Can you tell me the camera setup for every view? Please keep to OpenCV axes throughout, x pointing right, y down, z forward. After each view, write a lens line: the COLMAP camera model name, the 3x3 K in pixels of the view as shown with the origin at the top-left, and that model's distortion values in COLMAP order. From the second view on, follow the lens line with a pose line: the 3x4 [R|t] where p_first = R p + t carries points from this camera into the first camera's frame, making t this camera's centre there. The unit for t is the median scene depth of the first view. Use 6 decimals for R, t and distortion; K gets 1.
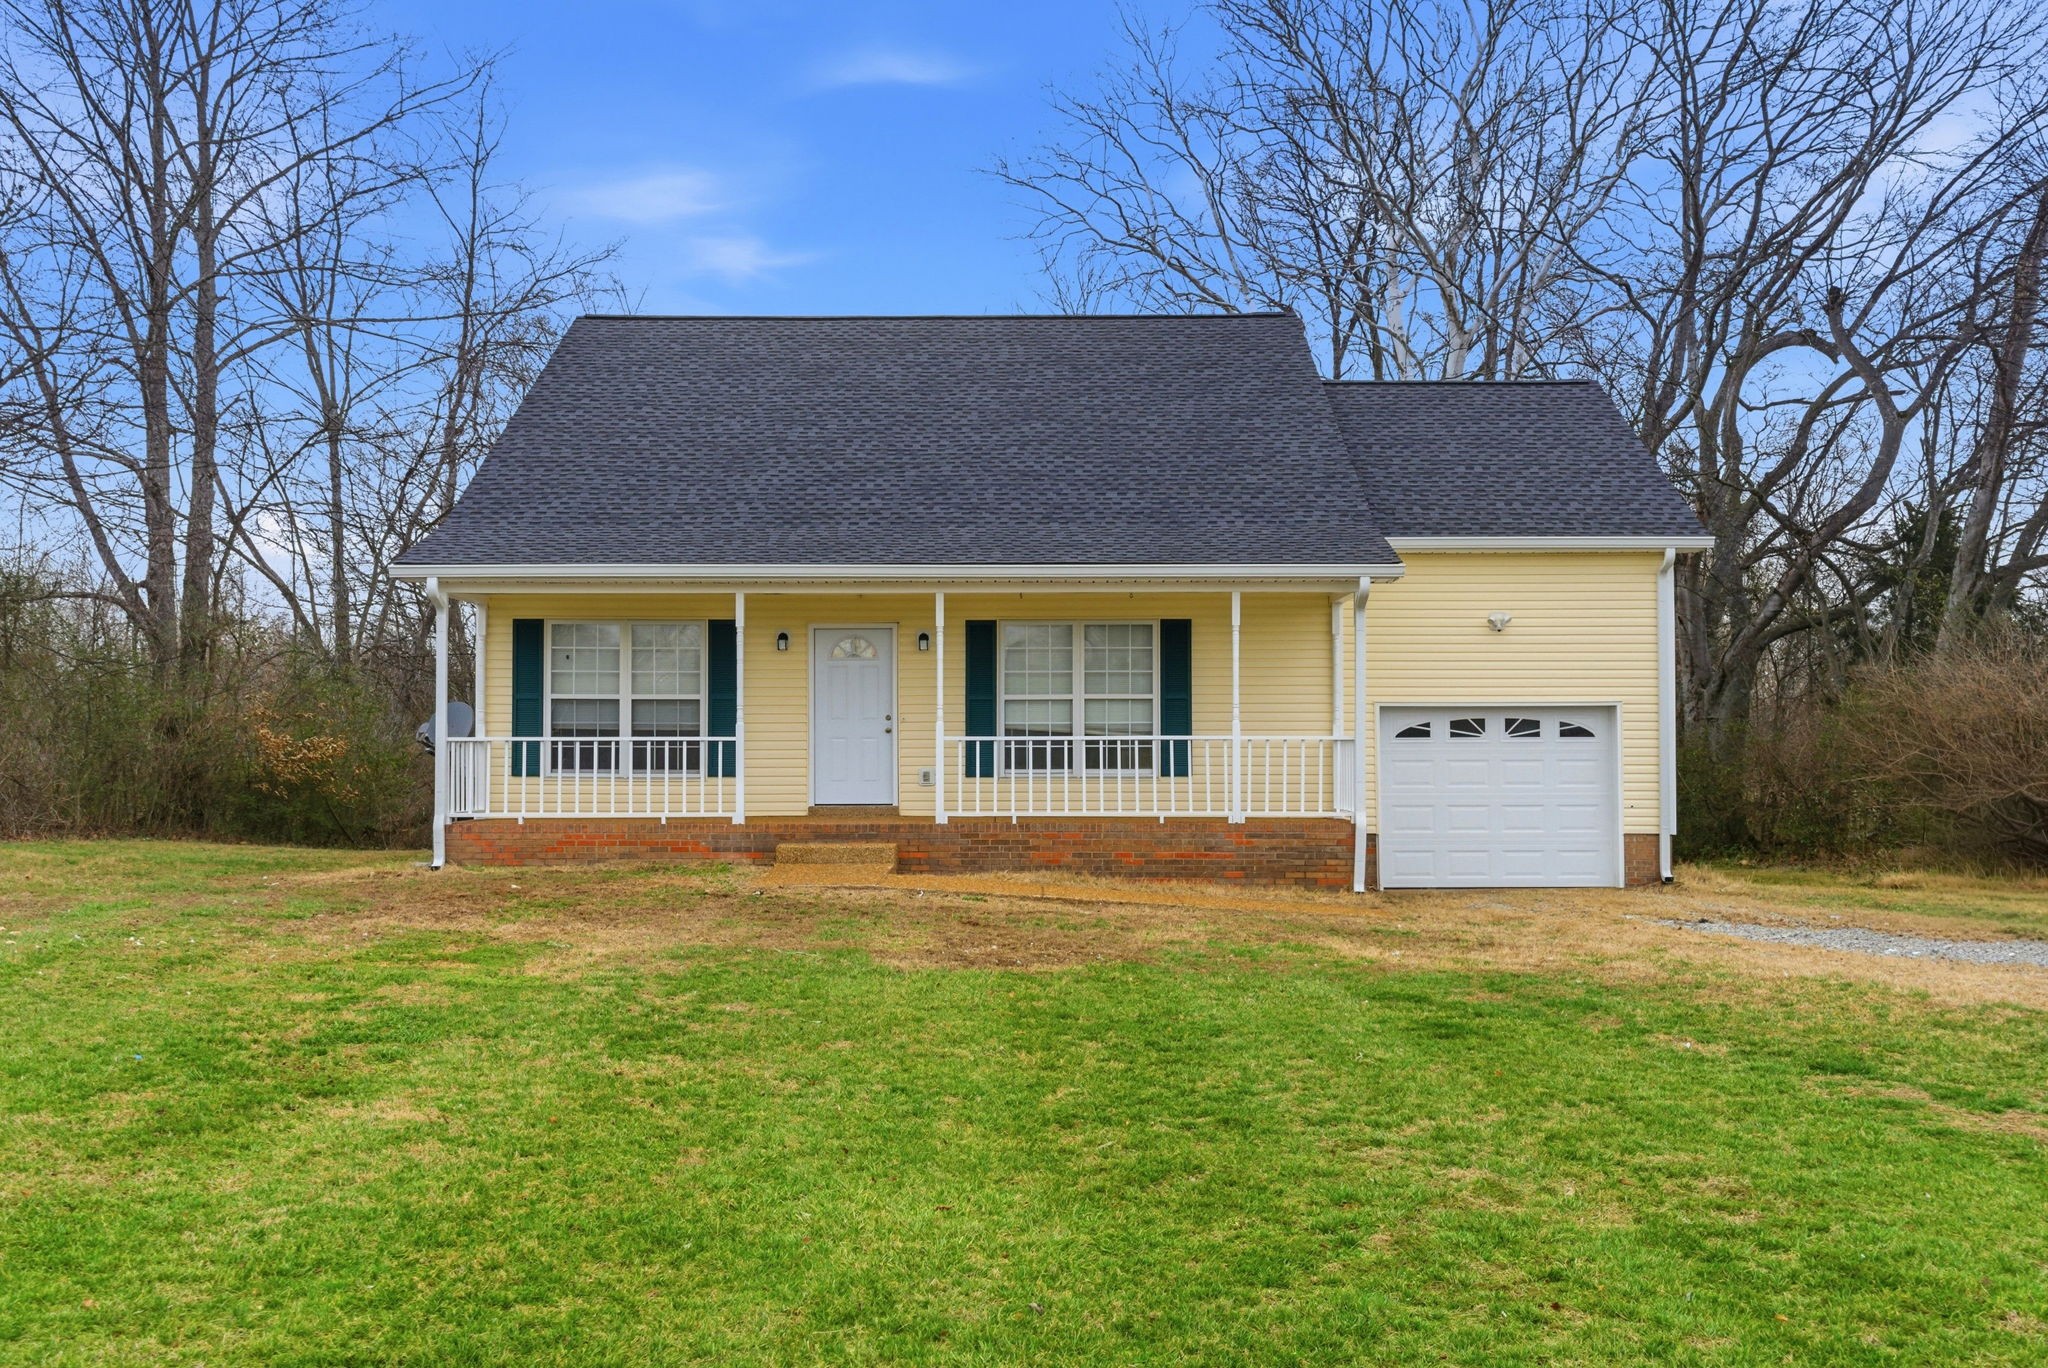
lens RADIAL K [[2023.9, 0, 1024.5], [0, 2023.9, 679.9], [0, 0, 1]] dist [-0.000985, 0.023378]
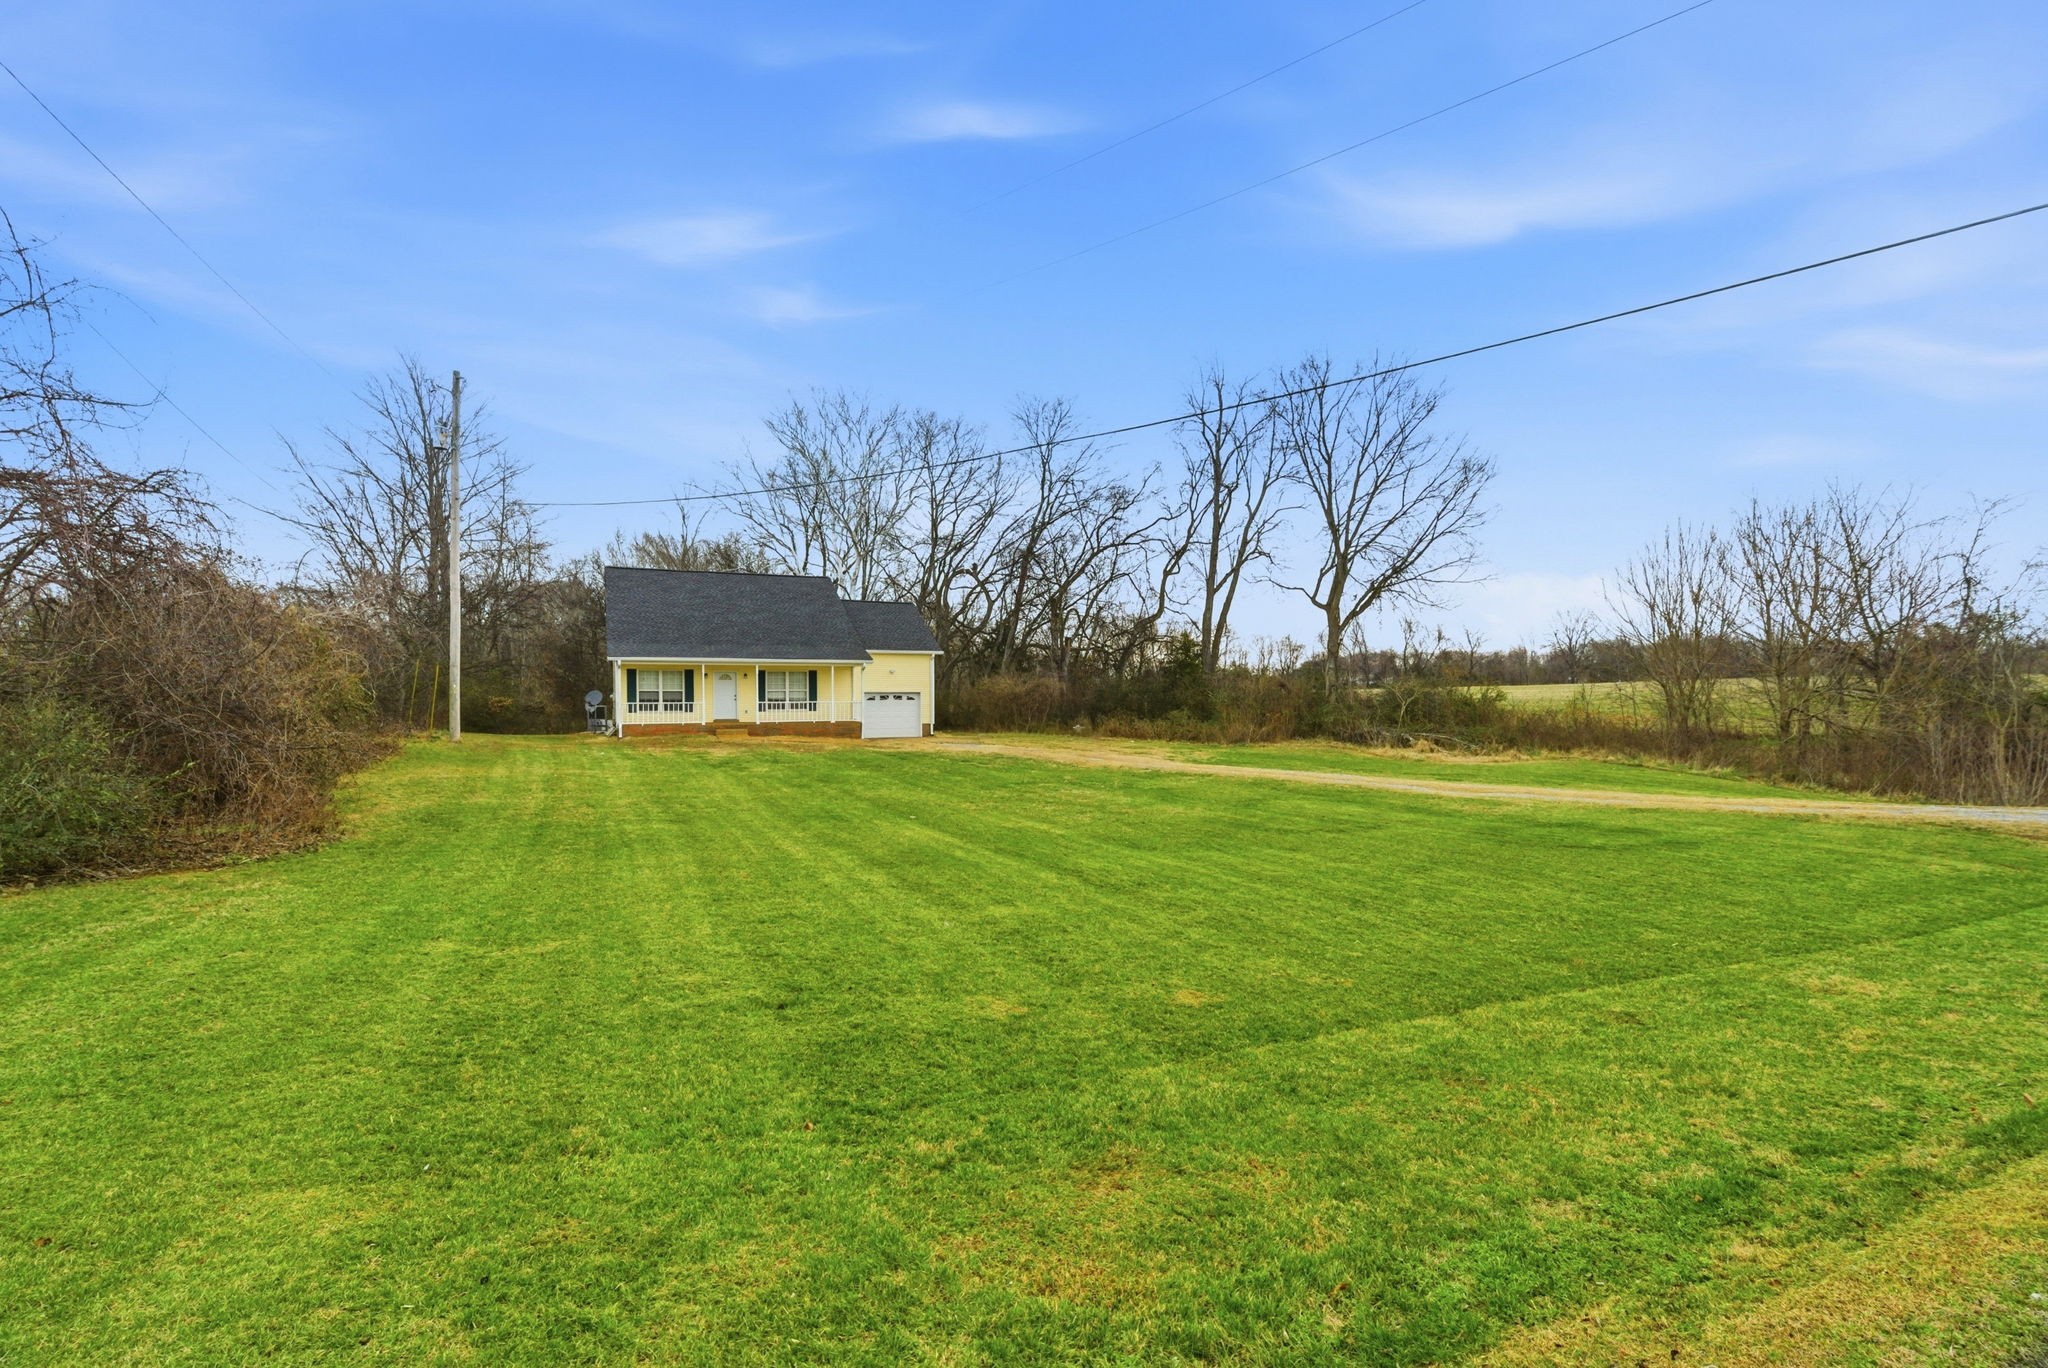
lens RADIAL K [[880.4, 0, 1024.4], [0, 880.4, 681.7], [0, 0, 1]] dist [0.000203, 0.000173]
pose [[0.909248, 0.001357, 0.416253, -0.258949], [-0.012817, 0.999612, 0.024737, -0.055593], [-0.416058, -0.027827, 0.908912, -0.707421]]
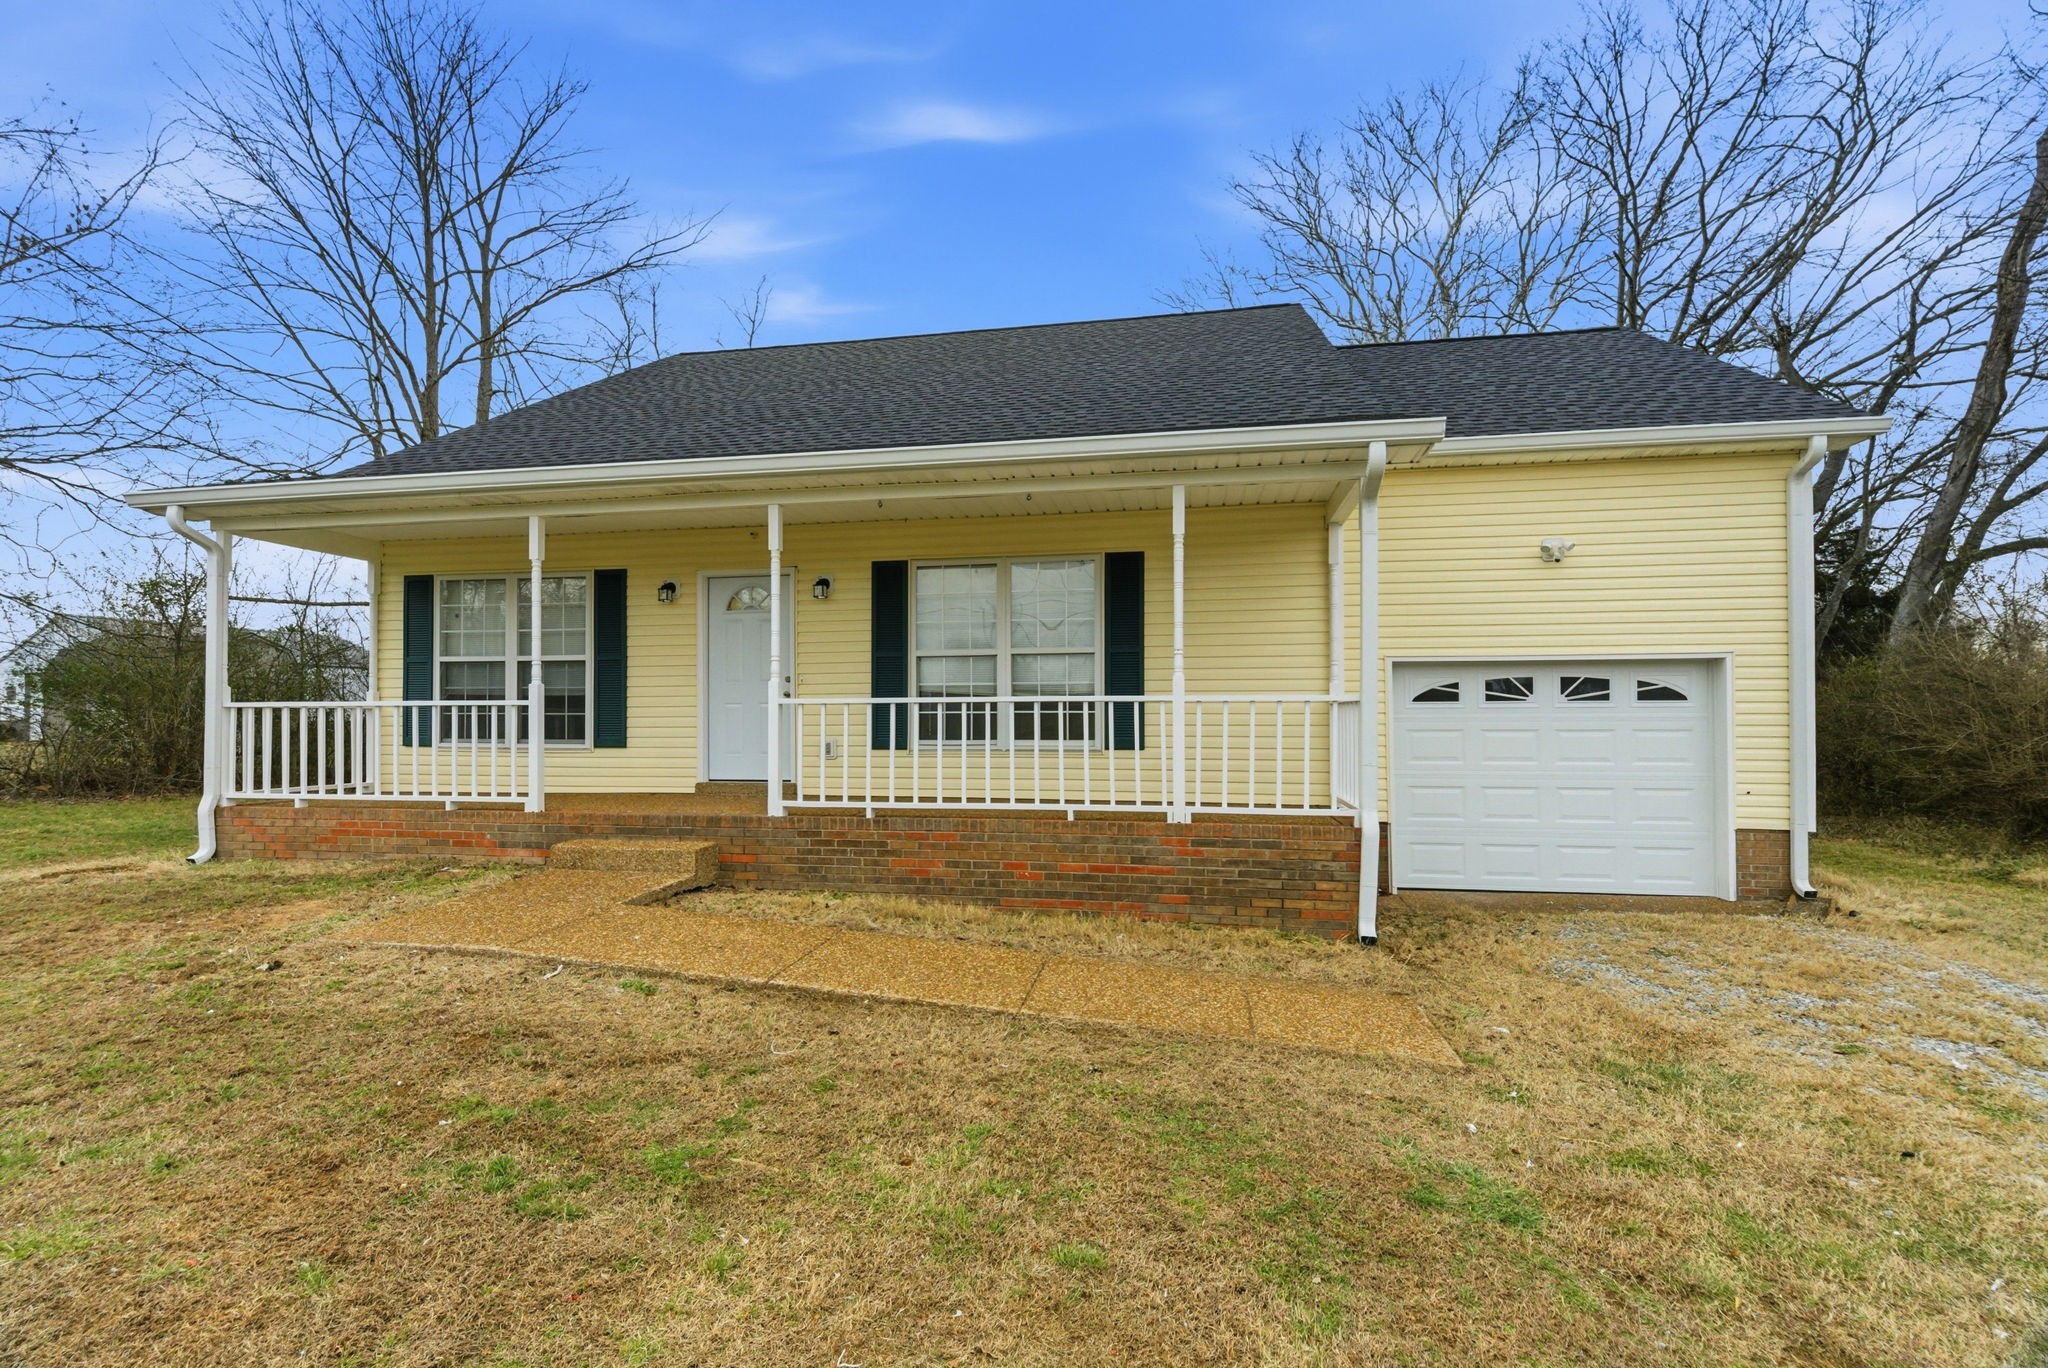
lens RADIAL K [[971.9, 0, 1025.2], [0, 971.9, 698.5], [0, 0, 1]] dist [0.000588, 0.001374]
pose [[0.985838, -0.002929, -0.167675, 0.100045], [0.004661, 0.999940, 0.009938, 0.023504], [0.167636, -0.010578, 0.985792, 0.616149]]
